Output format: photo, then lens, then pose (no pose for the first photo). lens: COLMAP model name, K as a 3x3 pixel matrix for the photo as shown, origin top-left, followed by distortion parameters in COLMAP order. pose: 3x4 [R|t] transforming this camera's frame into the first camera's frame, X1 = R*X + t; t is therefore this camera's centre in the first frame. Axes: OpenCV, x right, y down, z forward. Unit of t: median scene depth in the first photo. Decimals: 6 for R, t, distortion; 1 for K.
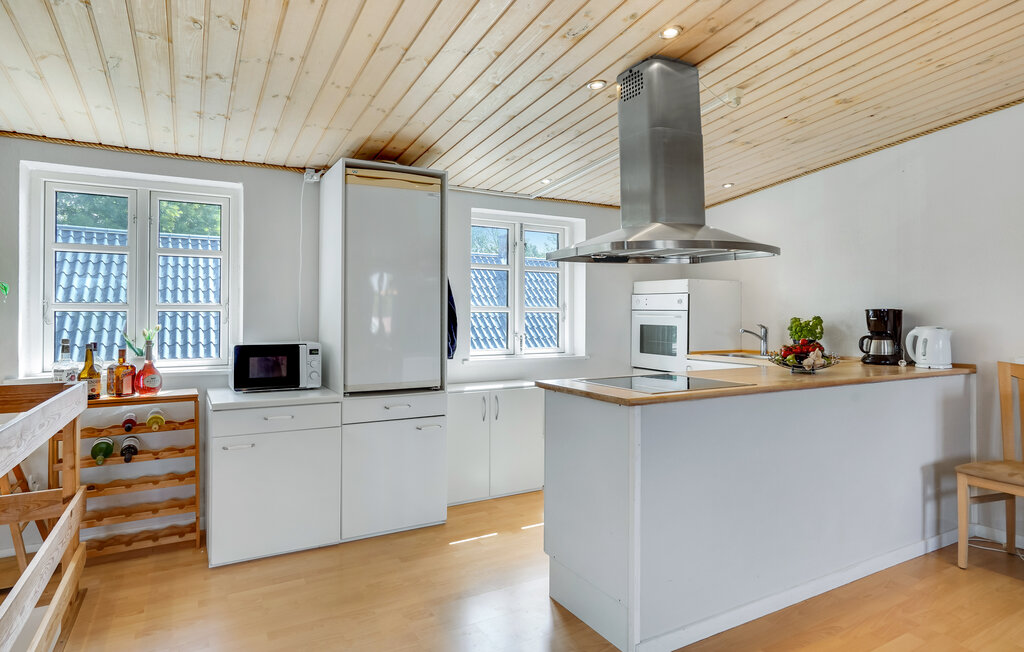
lens RADIAL K [[594.7, 0, 510.6], [0, 594.7, 319.7], [0, 0, 1]] dist [-0.018013, 0.003419]
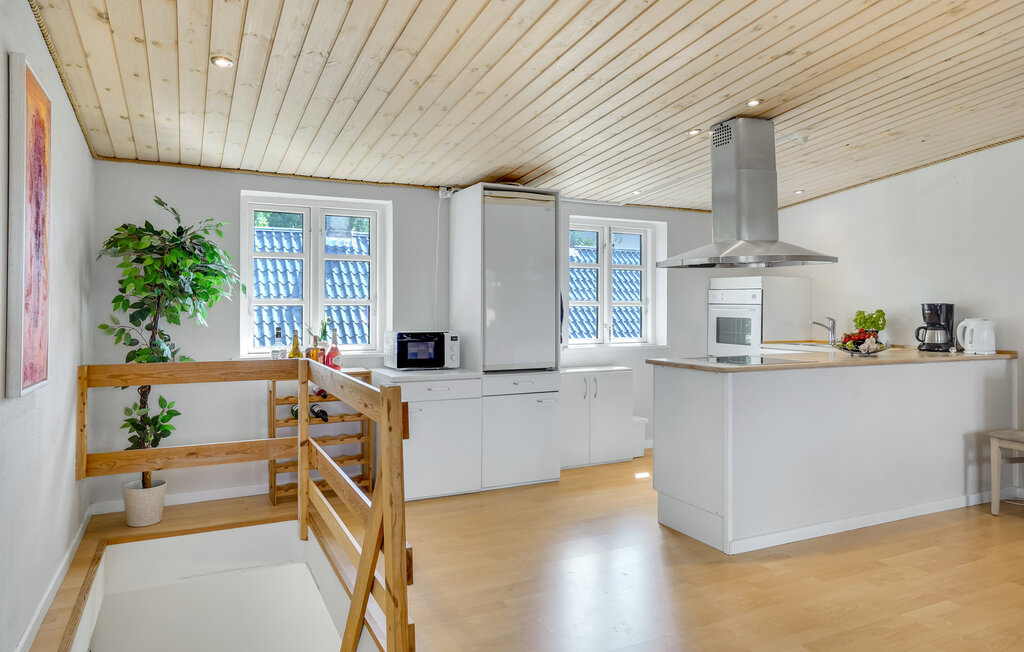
lens RADIAL K [[665.0, 0, 515.0], [0, 665.0, 313.0], [0, 0, 1]] dist [0.000639, 0.008273]
pose [[0.998293, 0.000117, -0.058405, -0.125013], [-0.000117, 1.000000, 0.000012, 0.000808], [0.058405, -0.000005, 0.998293, -0.374368]]
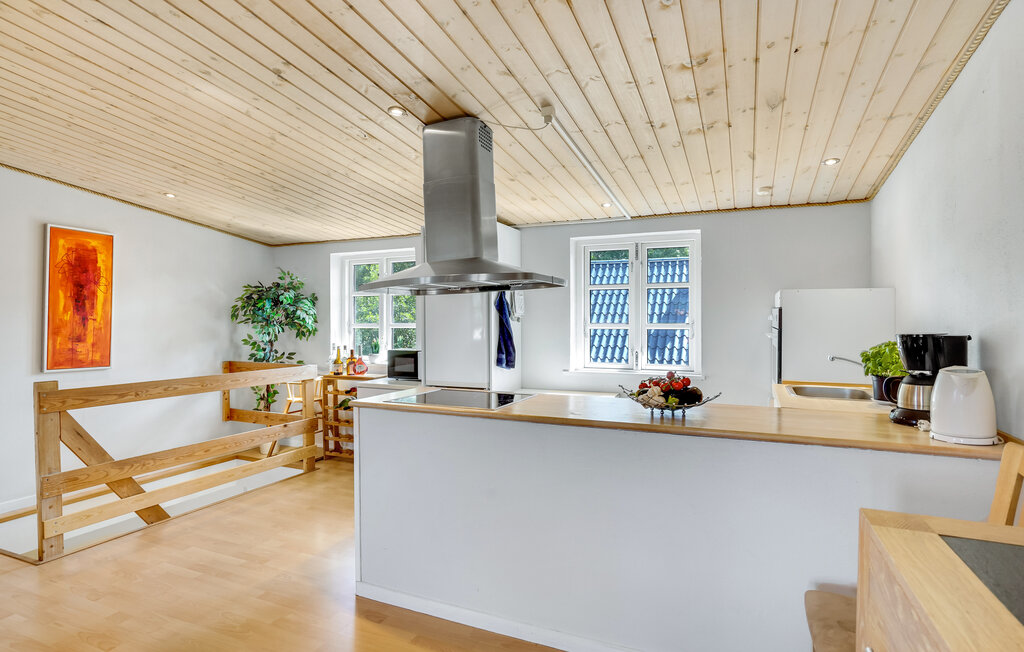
lens RADIAL K [[548.2, 0, 510.7], [0, 548.2, 321.1], [0, 0, 1]] dist [-0.016353, 0.001356]
pose [[0.581310, -0.001818, -0.813680, 0.906840], [-0.004526, 0.999975, -0.005468, -0.028341], [0.813670, 0.006861, 0.581287, 0.360094]]
